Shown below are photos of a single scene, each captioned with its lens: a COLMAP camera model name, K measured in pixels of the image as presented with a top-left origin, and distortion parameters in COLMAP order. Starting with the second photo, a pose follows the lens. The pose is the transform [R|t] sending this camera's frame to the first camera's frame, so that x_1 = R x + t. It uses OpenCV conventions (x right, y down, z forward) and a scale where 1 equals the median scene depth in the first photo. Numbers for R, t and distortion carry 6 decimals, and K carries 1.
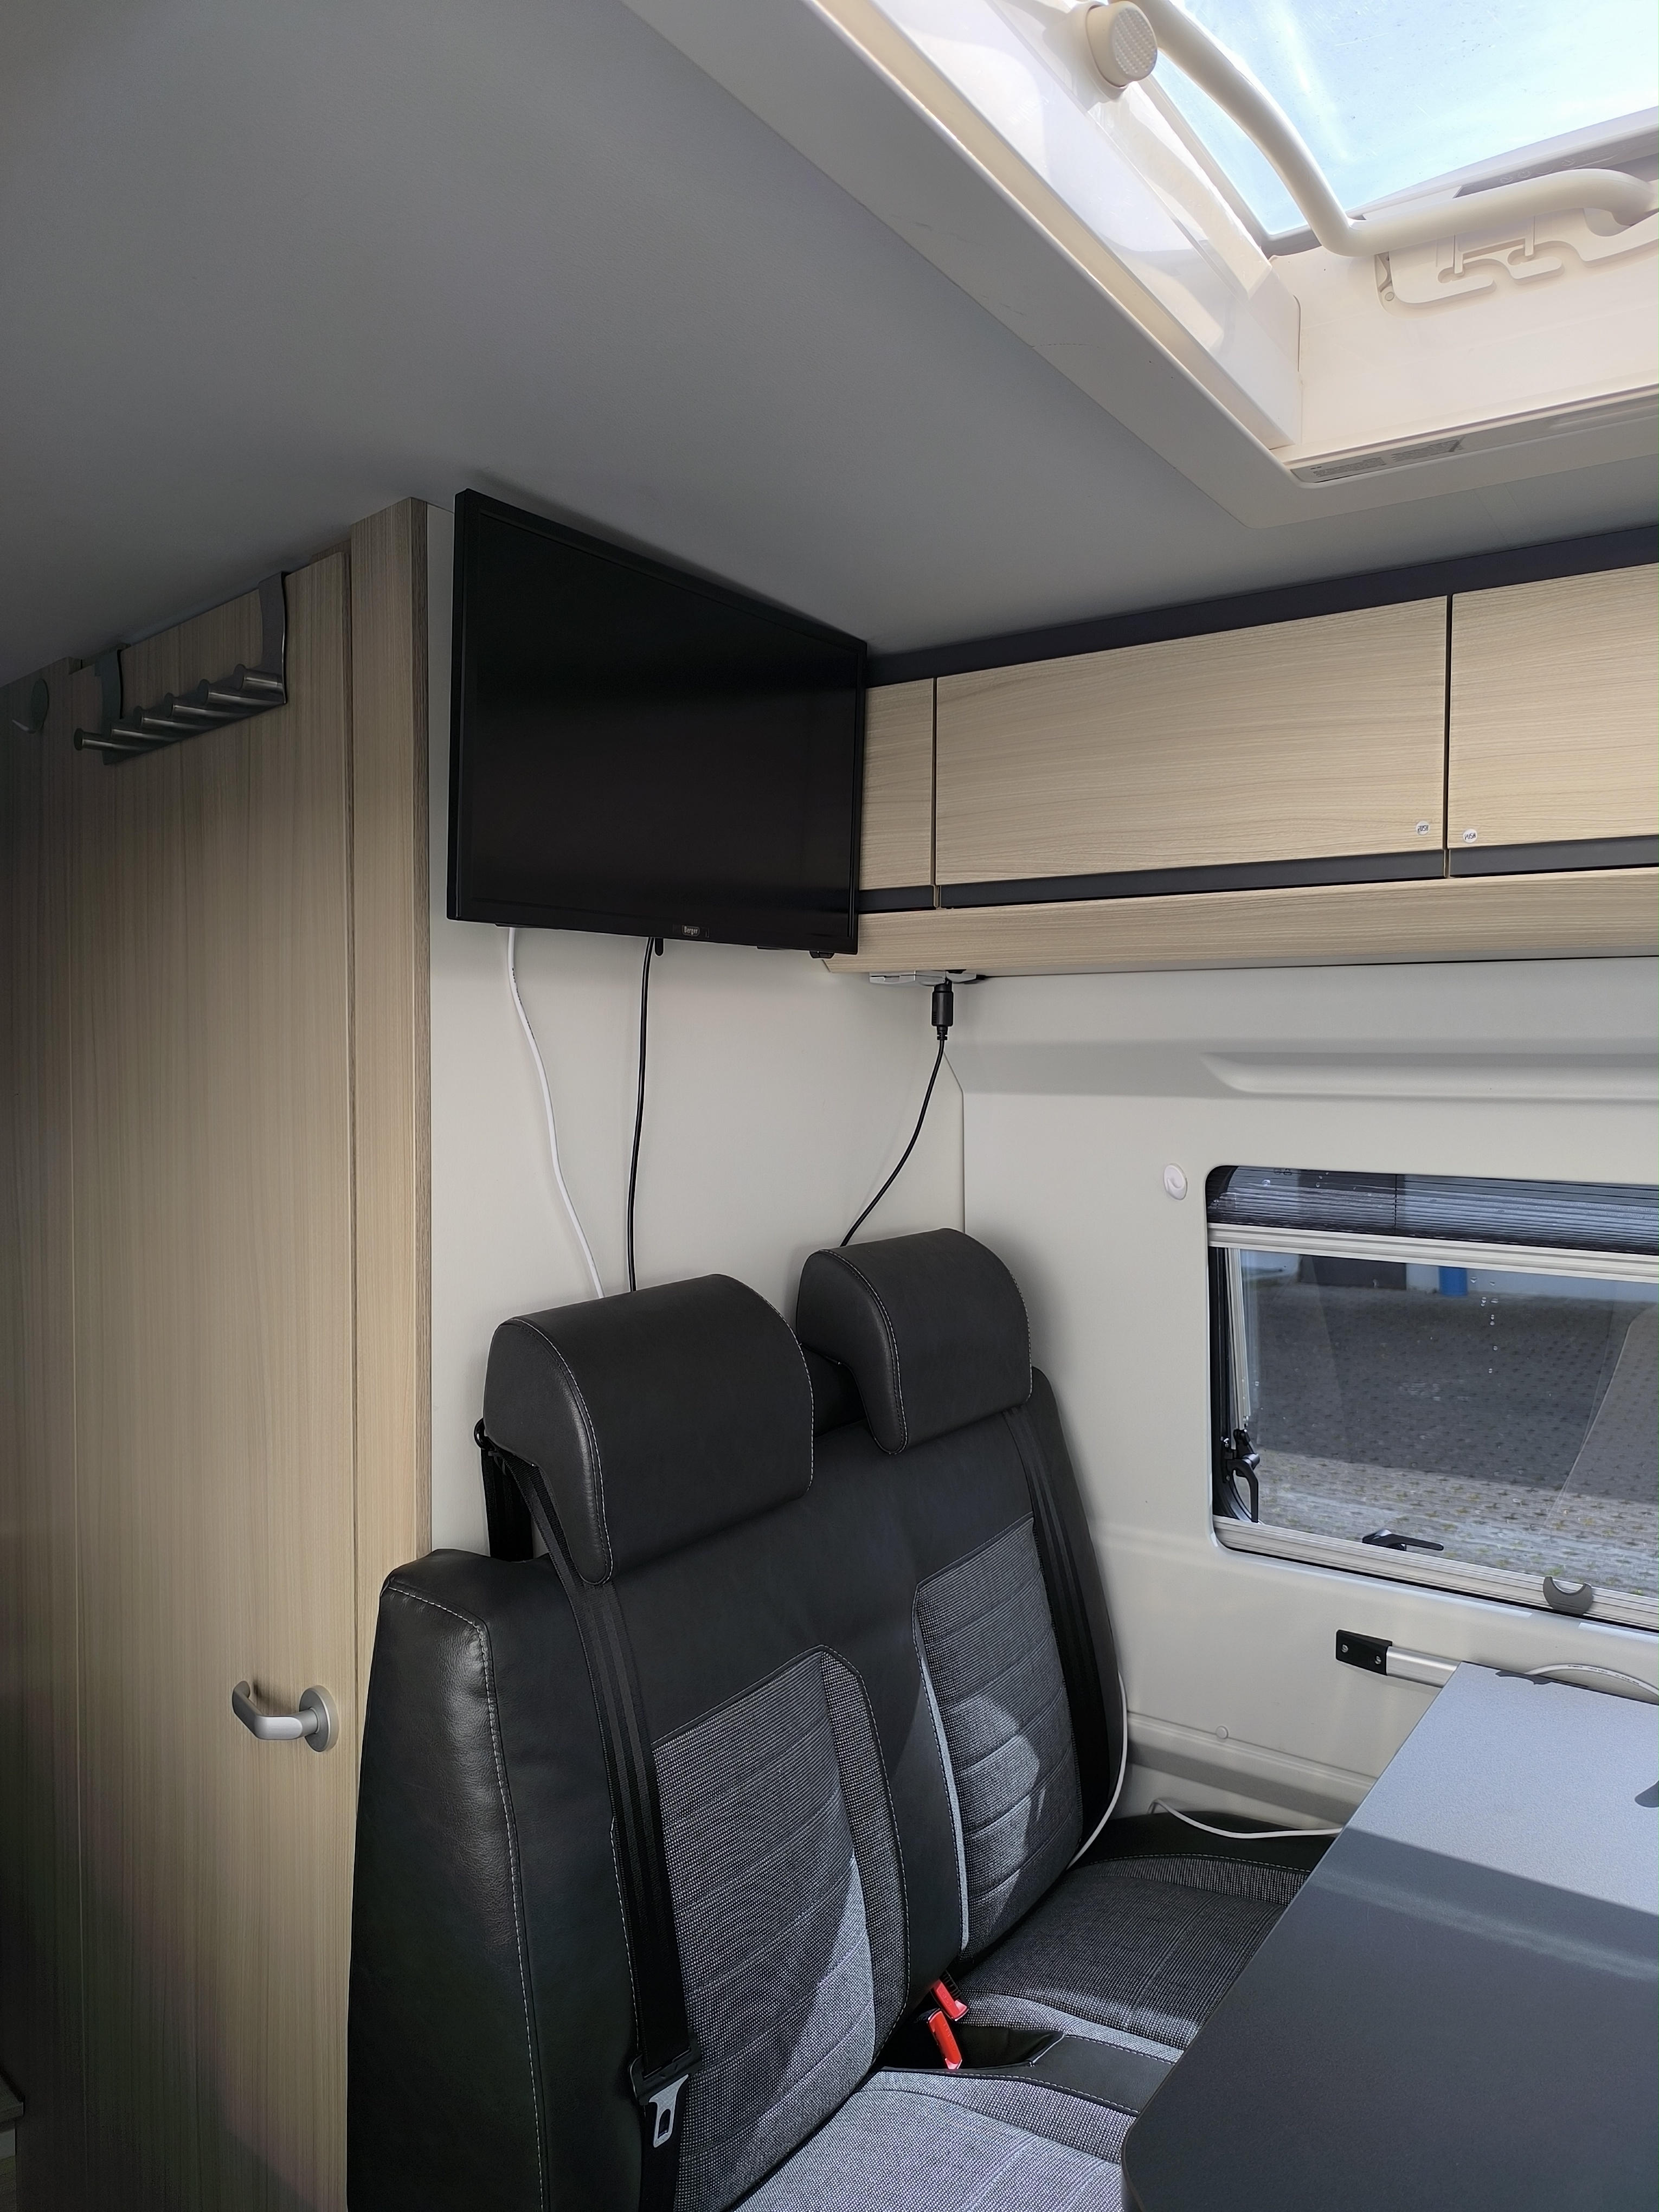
lens RADIAL K [[1509.3, 0, 851.6], [0, 1509.3, 1110.7], [0, 0, 1]] dist [0.078277, -0.091091]
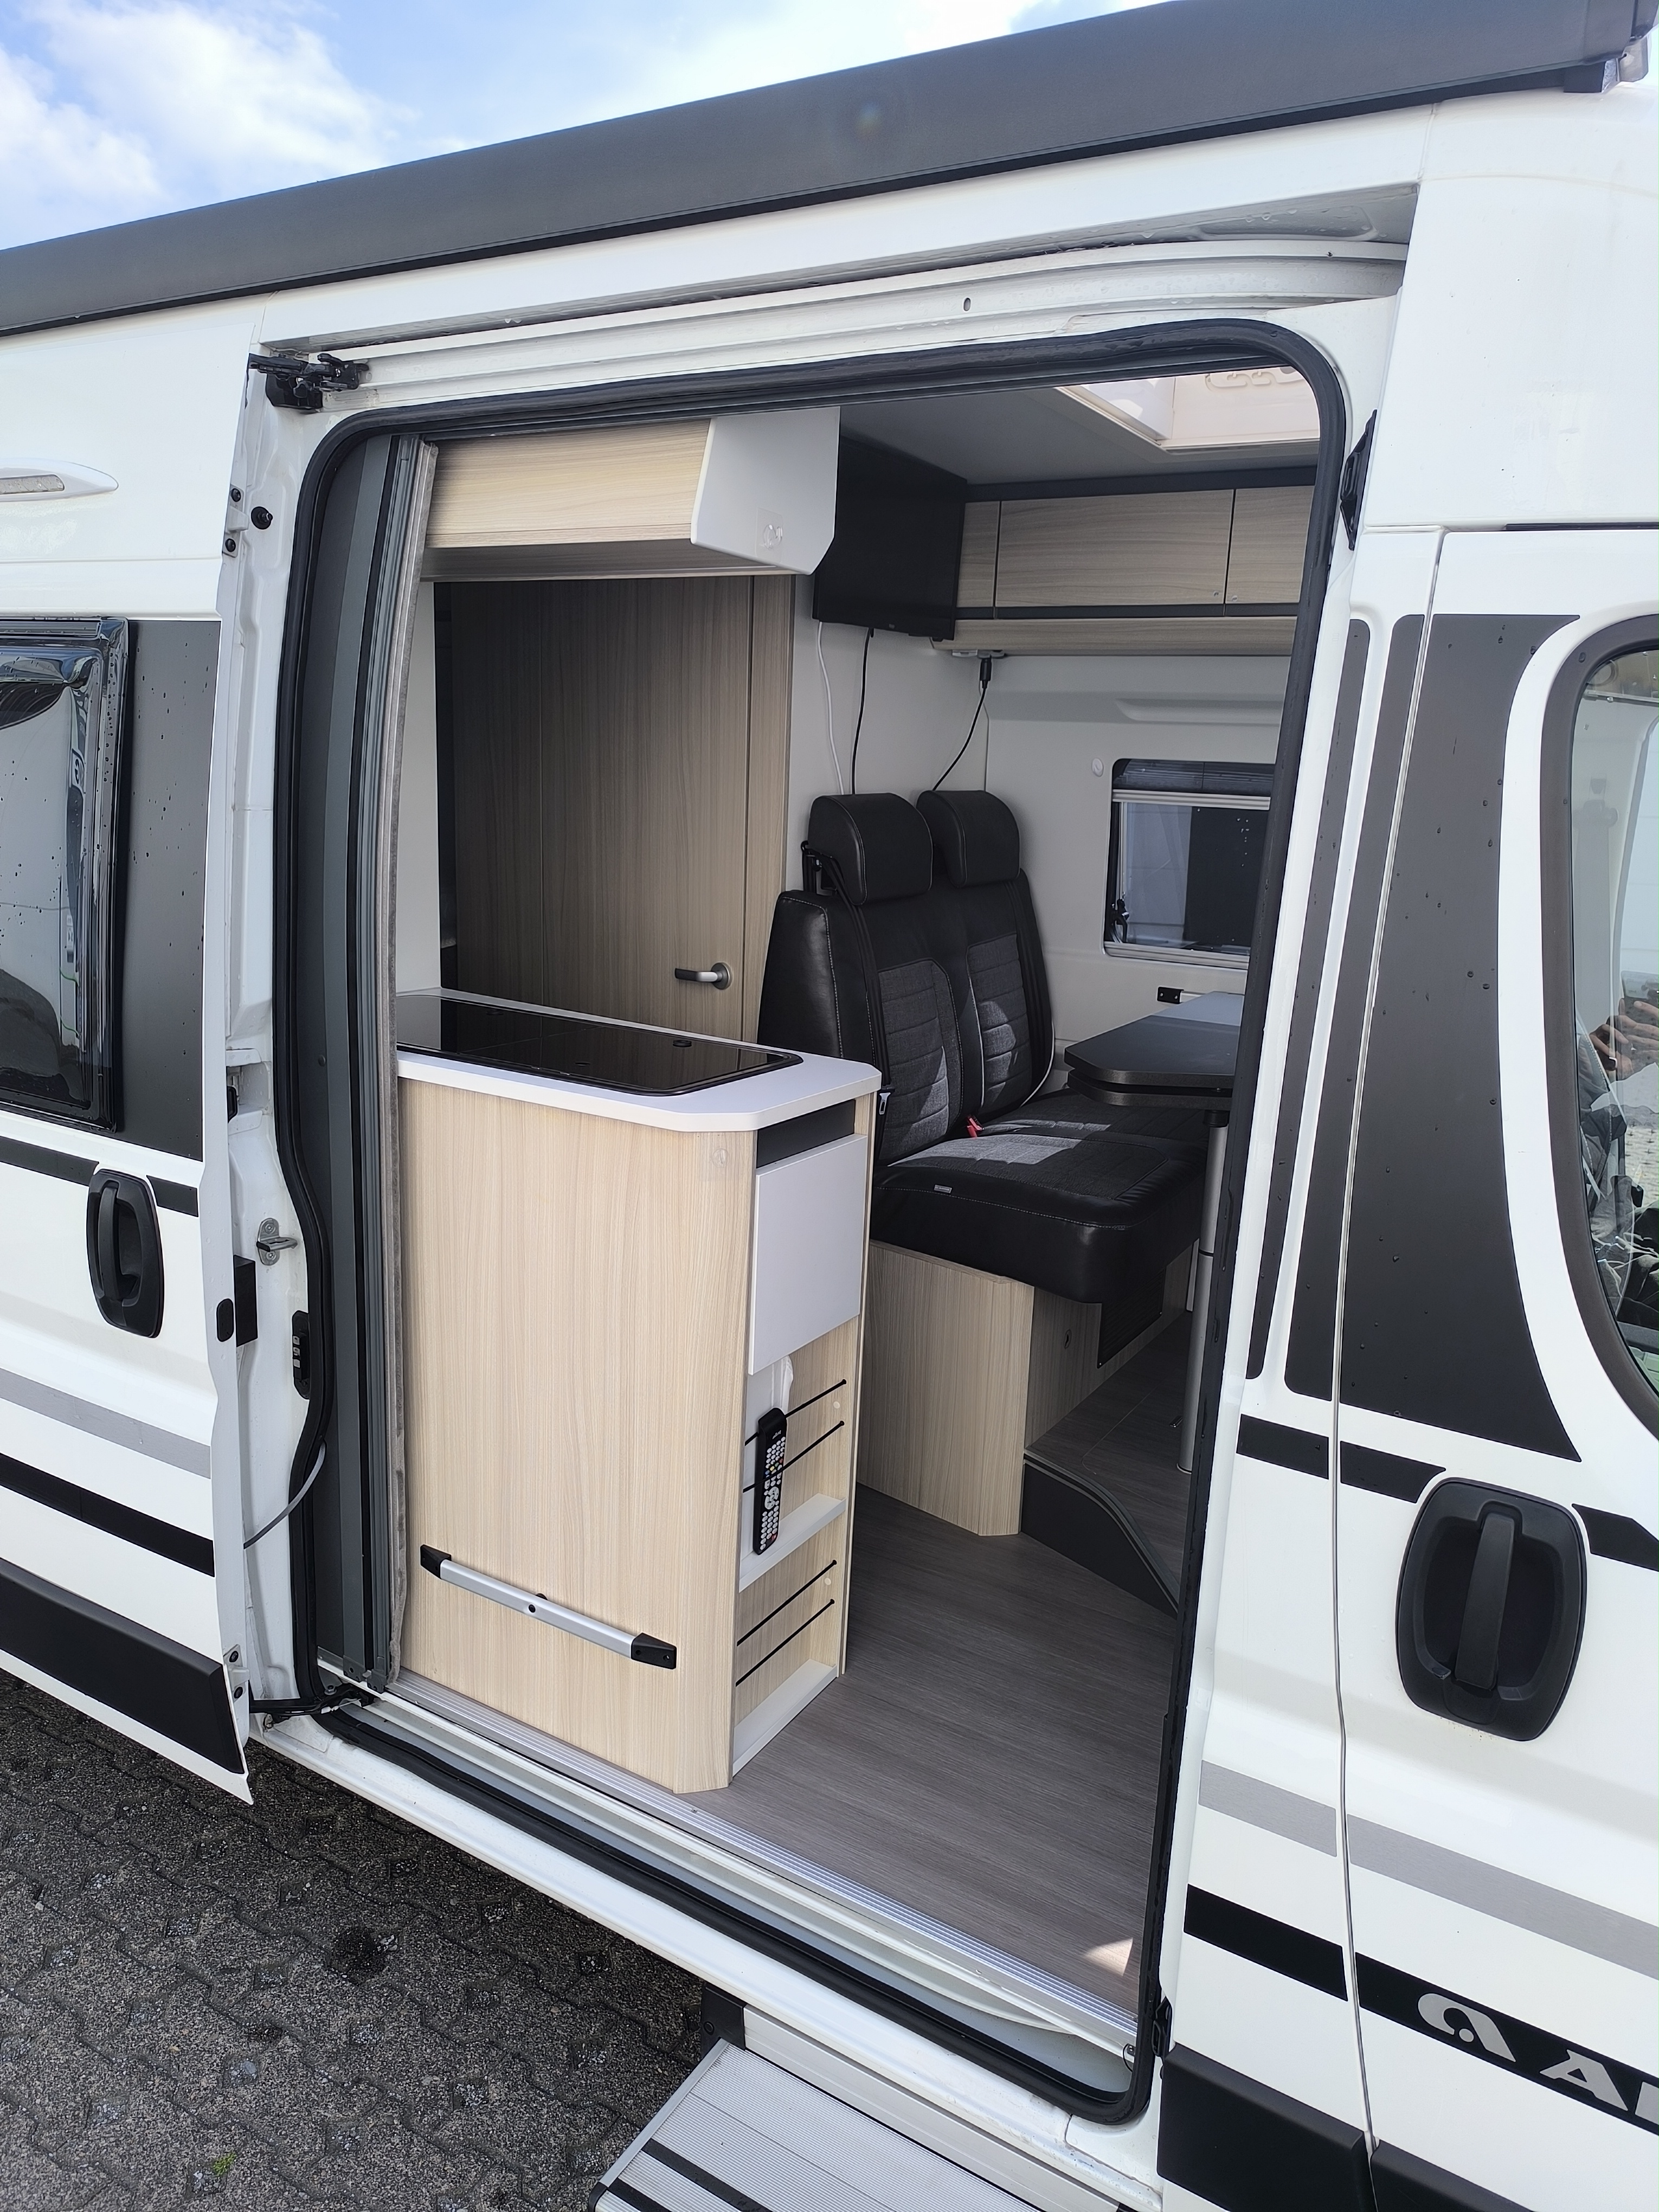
lens RADIAL K [[1509.3, 0, 851.6], [0, 1509.3, 1110.7], [0, 0, 1]] dist [0.078277, -0.091091]
pose [[0.997441, 0.019696, 0.068733, -0.265674], [-0.032957, 0.979746, 0.197511, 0.119855], [-0.063450, -0.199271, 0.977888, -1.141932]]
